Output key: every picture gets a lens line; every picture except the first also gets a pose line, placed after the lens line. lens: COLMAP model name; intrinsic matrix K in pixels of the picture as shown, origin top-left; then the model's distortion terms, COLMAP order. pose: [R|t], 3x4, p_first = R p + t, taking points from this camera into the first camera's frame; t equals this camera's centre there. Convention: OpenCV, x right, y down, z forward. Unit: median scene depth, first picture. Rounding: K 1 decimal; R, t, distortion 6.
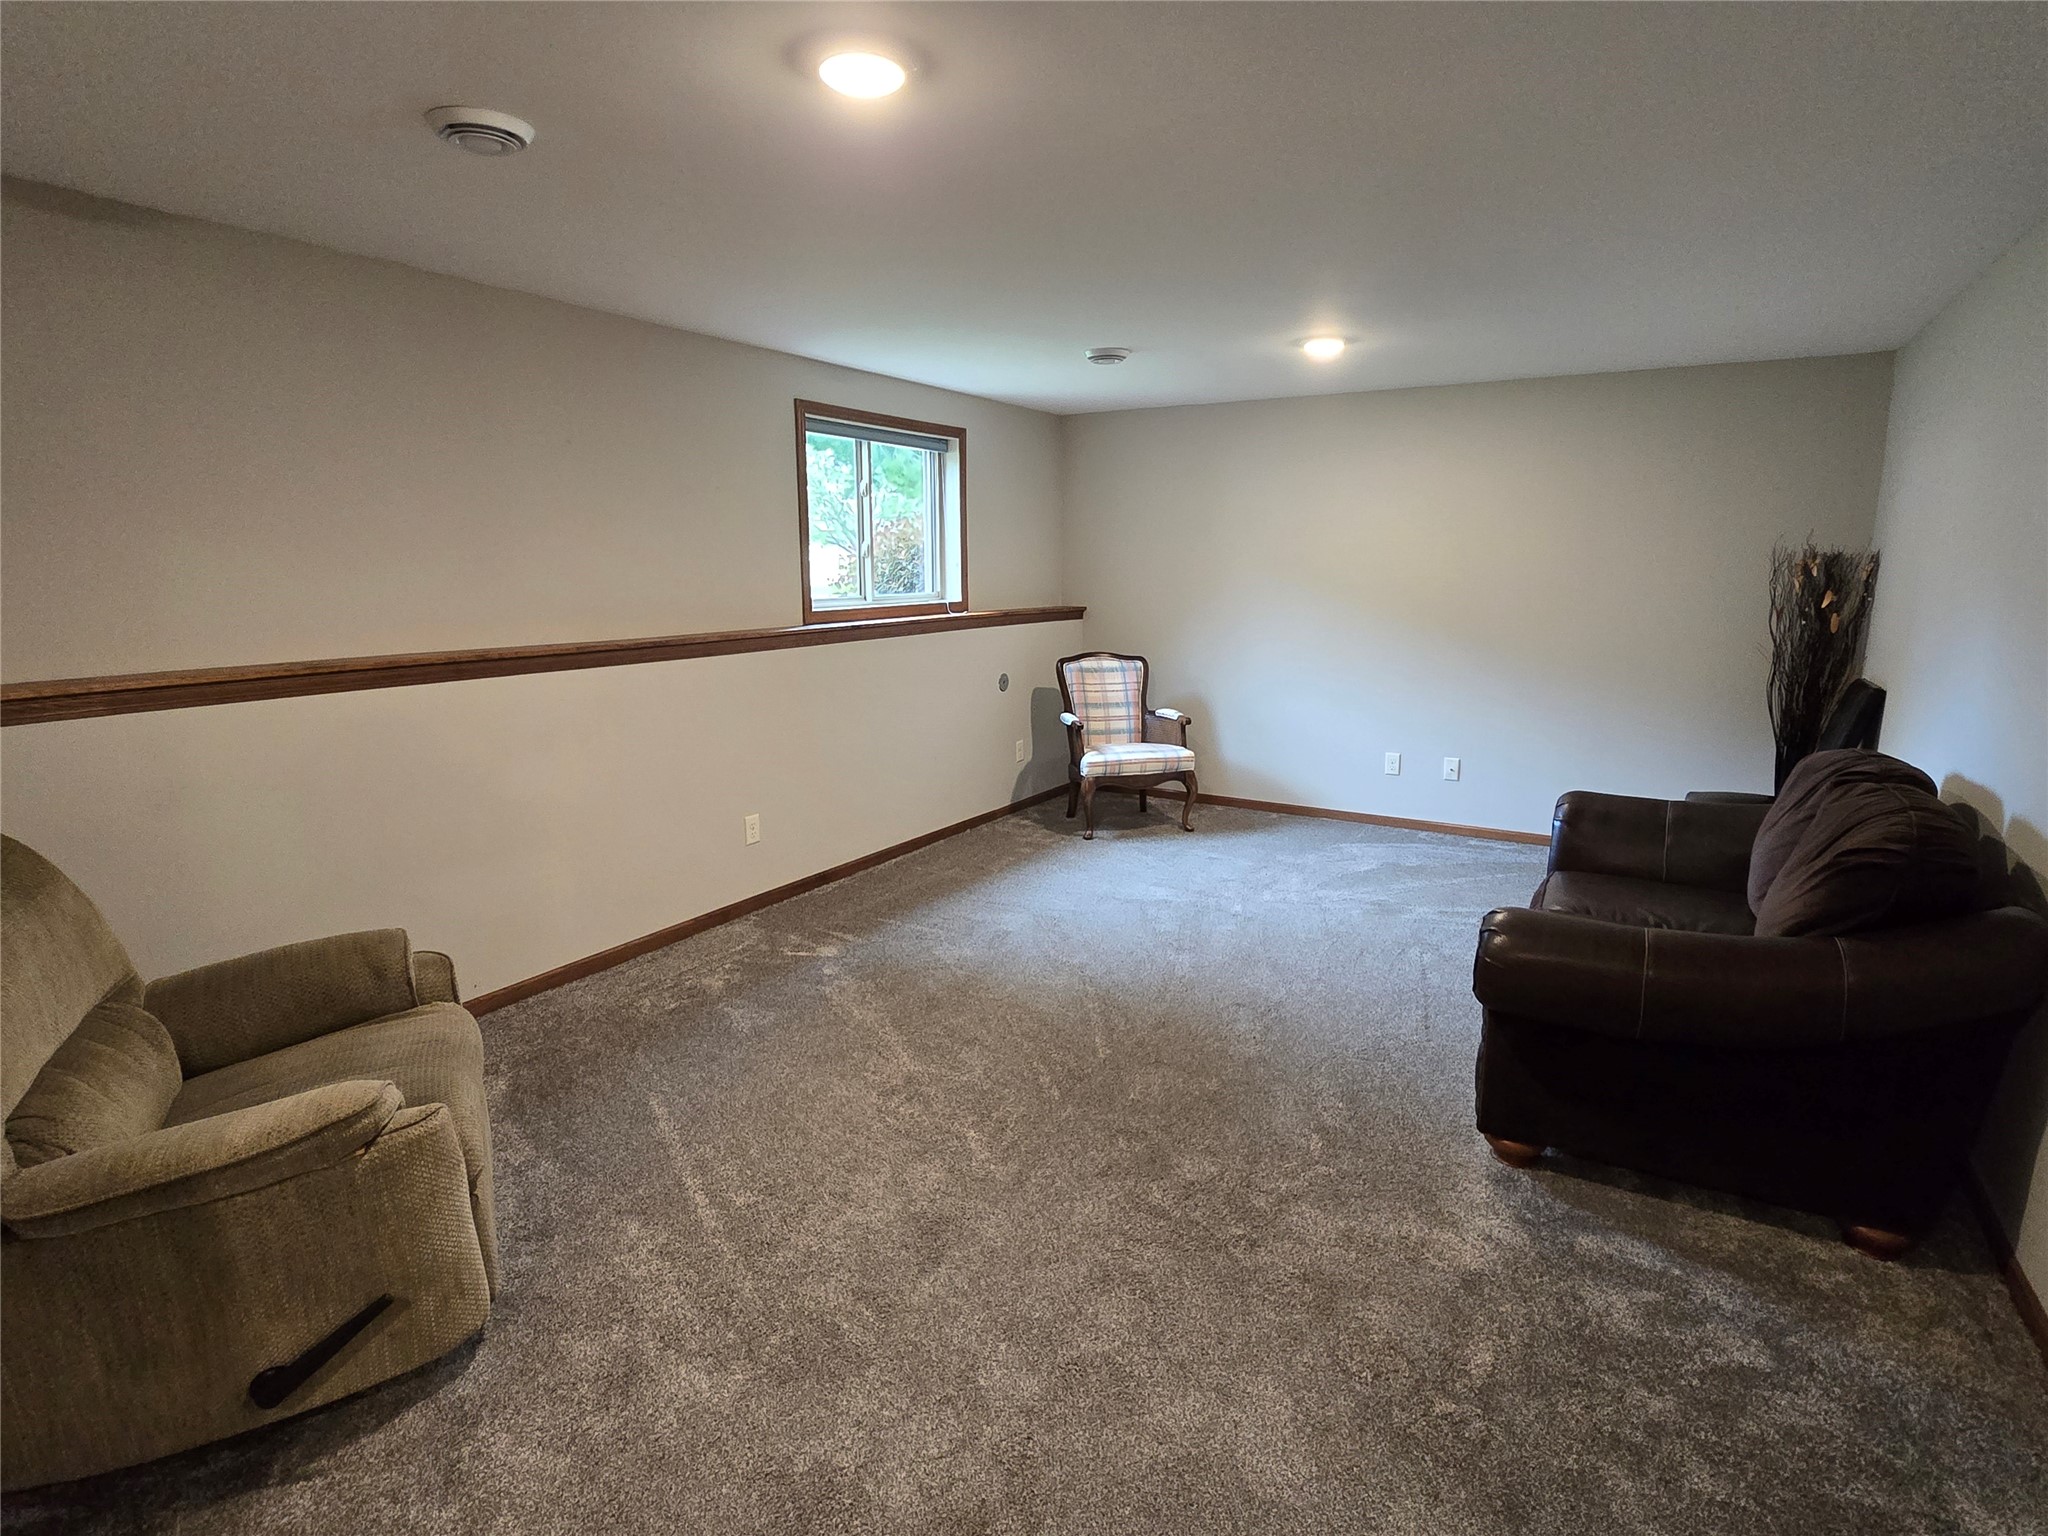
lens RADIAL K [[1044.6, 0, 1042.9], [0, 1044.6, 751.2], [0, 0, 1]] dist [-0.004009, -0.000971]
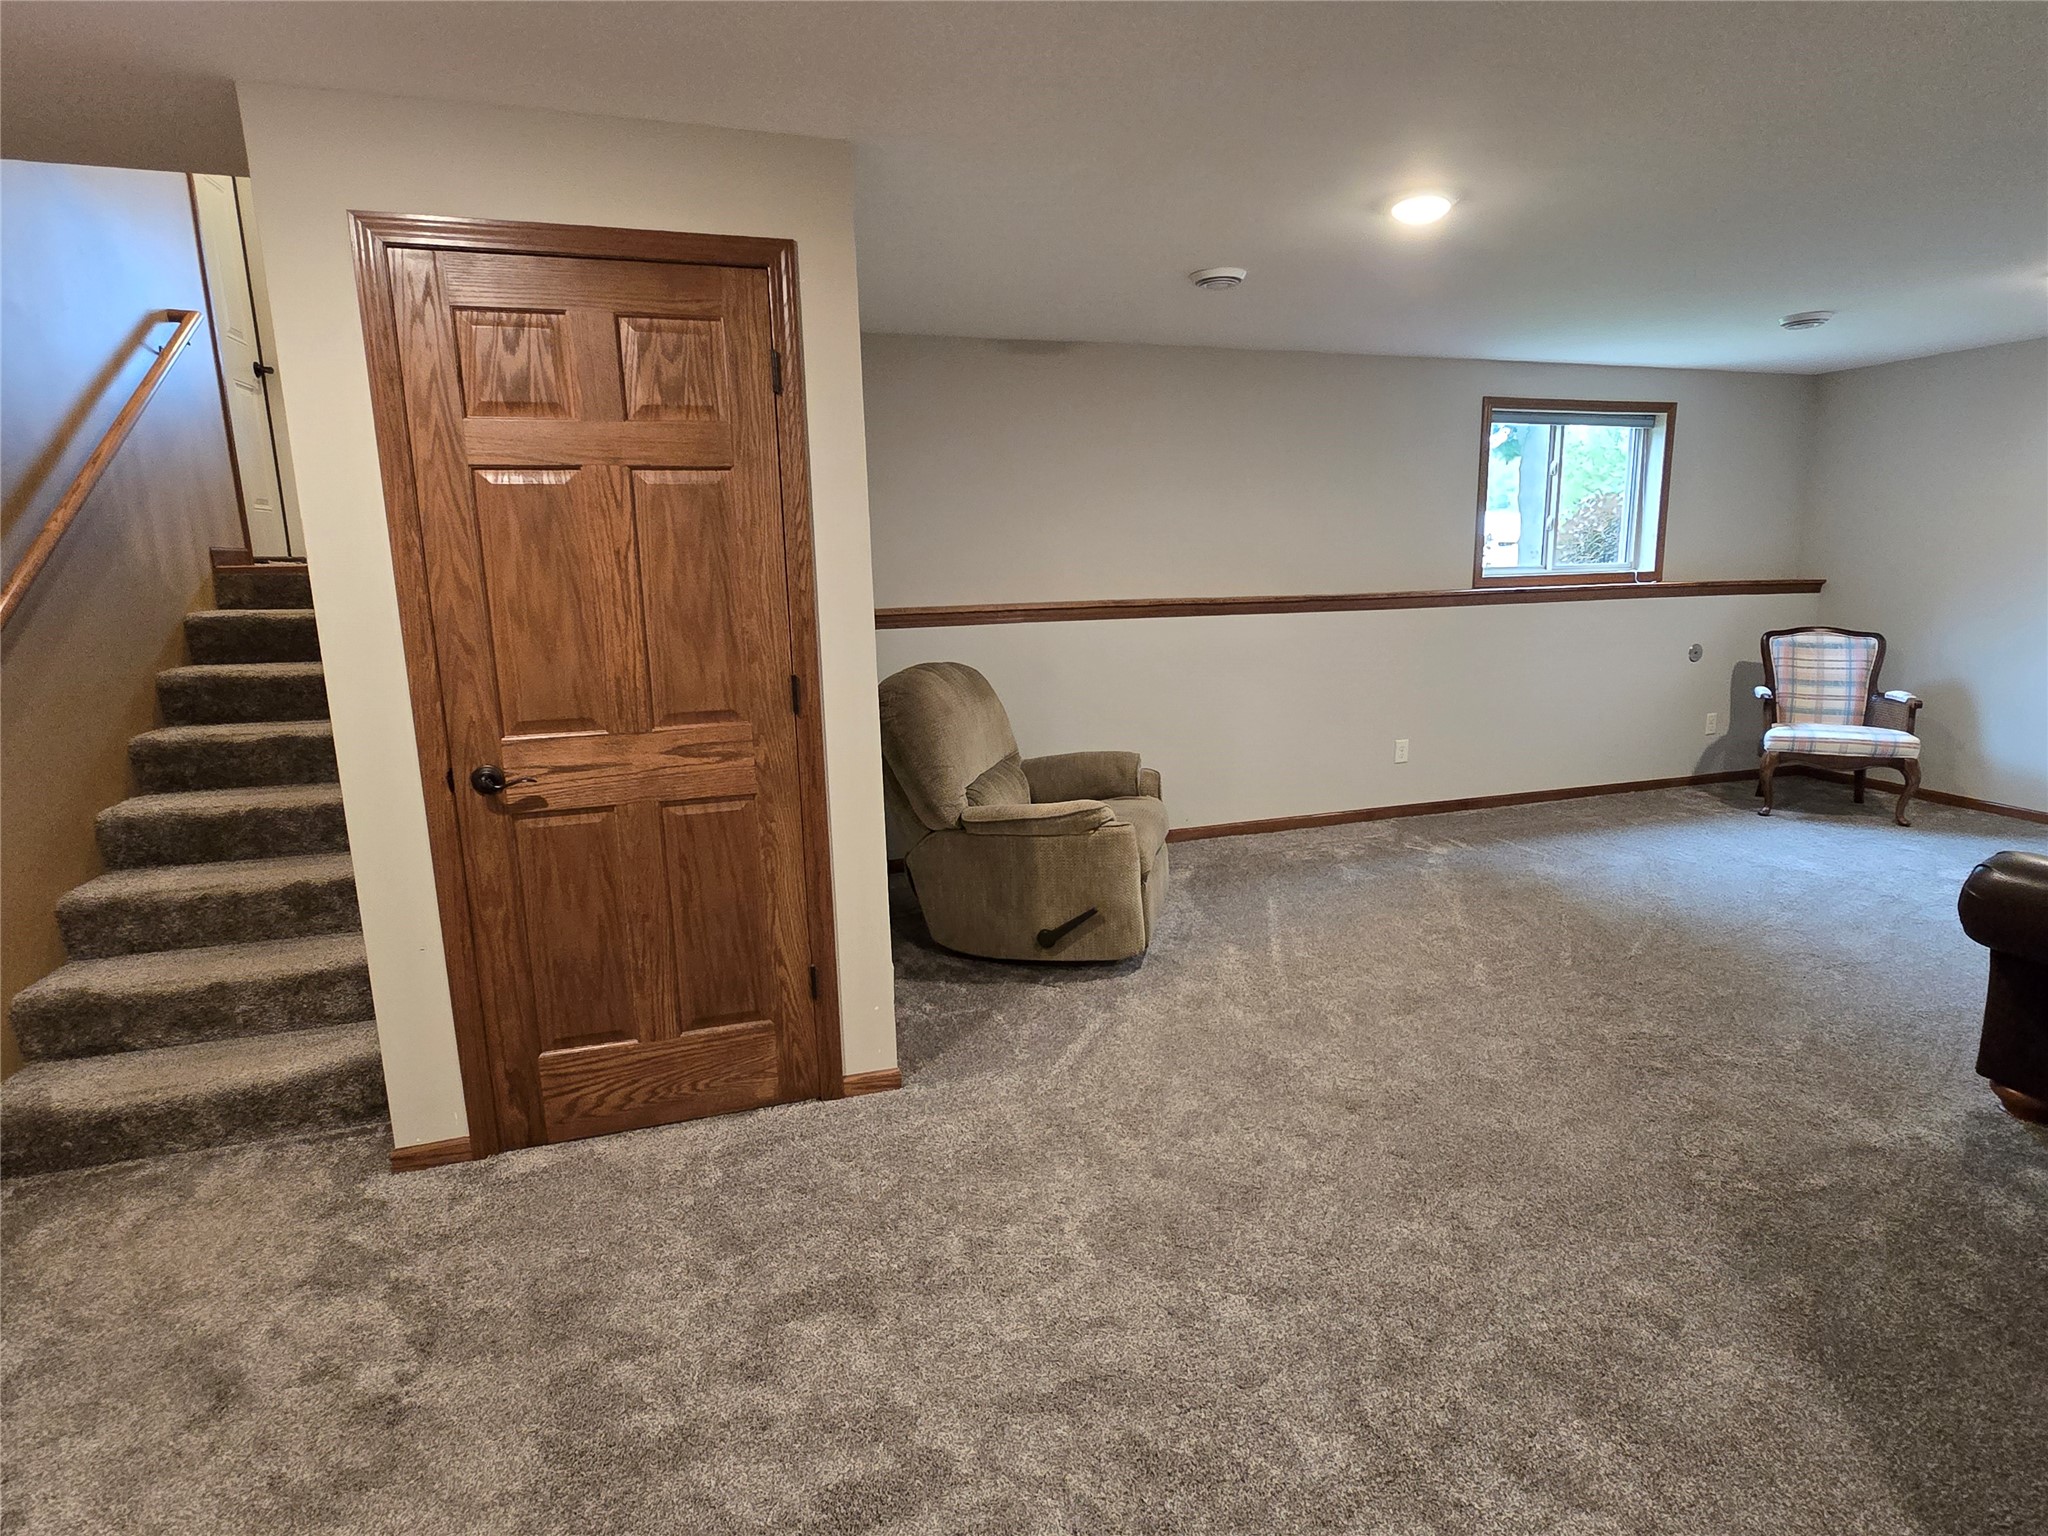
lens RADIAL K [[995.8, 0, 1000.9], [0, 995.8, 742.0], [0, 0, 1]] dist [-0.036196, 0.000259]
pose [[0.720768, 0.107547, -0.684782, 0.141790], [-0.098459, 0.993758, 0.052441, 0.037775], [0.686148, 0.029625, 0.726858, -0.141913]]
